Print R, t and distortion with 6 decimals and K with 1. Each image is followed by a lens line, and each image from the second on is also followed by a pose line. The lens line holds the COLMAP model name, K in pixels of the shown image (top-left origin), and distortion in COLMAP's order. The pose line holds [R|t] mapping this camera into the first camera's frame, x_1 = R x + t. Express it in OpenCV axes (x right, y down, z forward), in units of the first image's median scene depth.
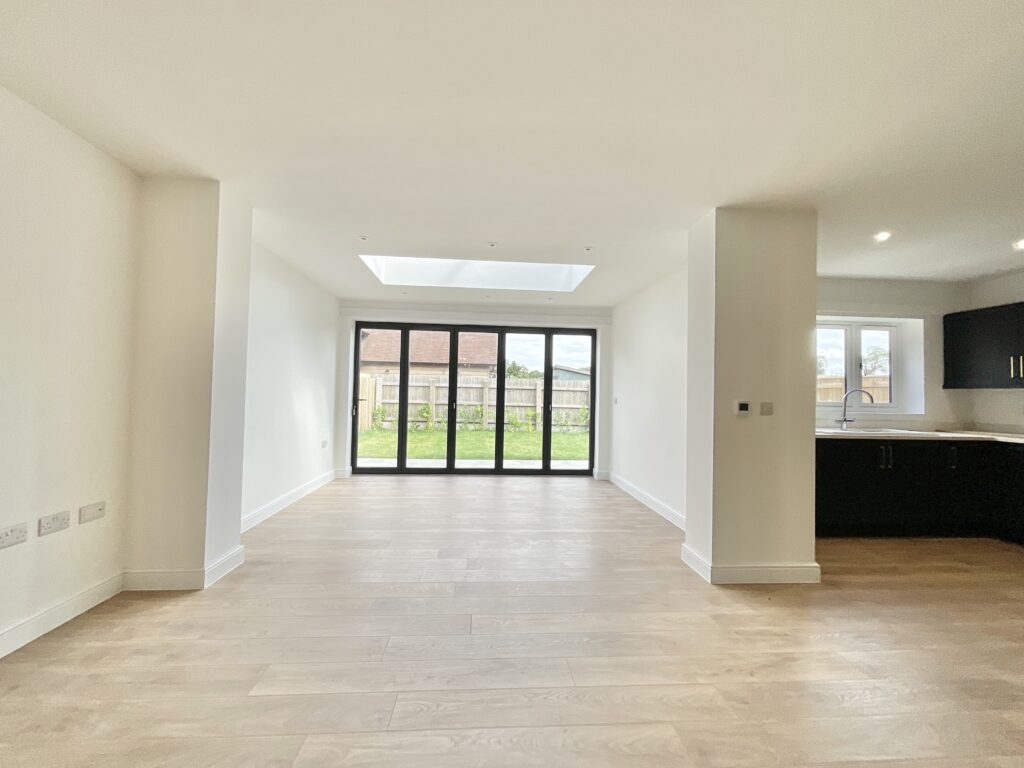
lens RADIAL K [[418.3, 0, 512.0], [0, 418.3, 384.0], [0, 0, 1]] dist [-0.010216, -0.000005]
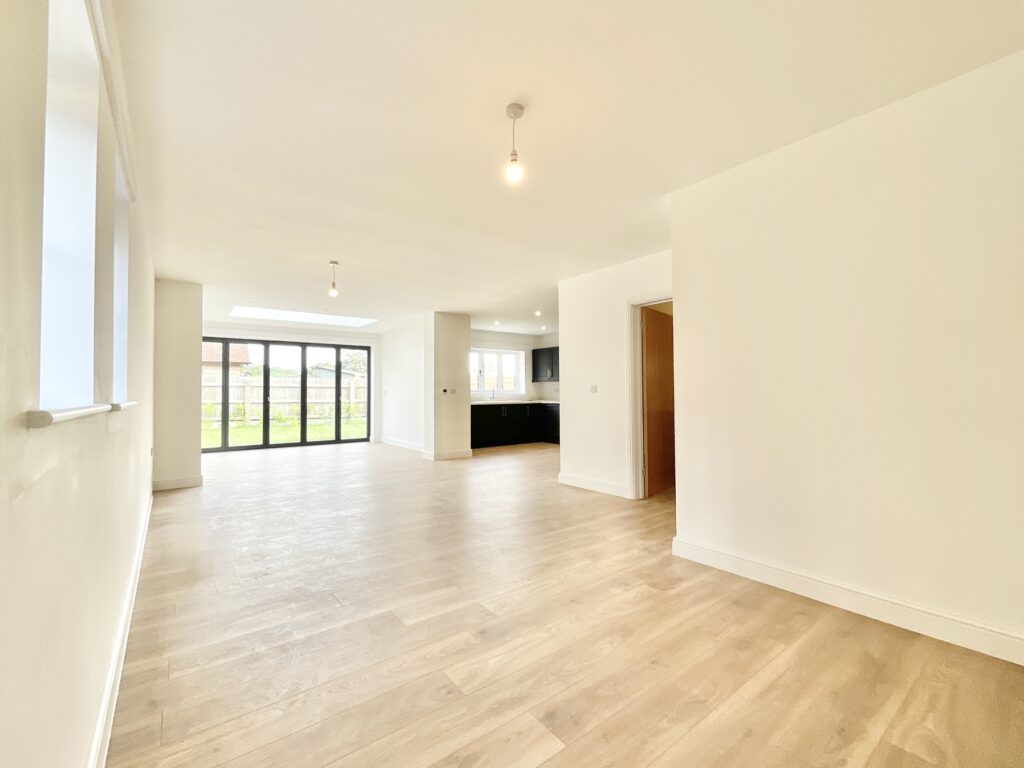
lens RADIAL K [[418.3, 0, 512.0], [0, 418.3, 384.0], [0, 0, 1]] dist [-0.010216, -0.000005]
pose [[0.830072, -0.016078, 0.557425, -0.240160], [0.011200, 0.999863, 0.012161, -0.006277], [-0.557544, -0.003851, 0.830138, -0.609991]]
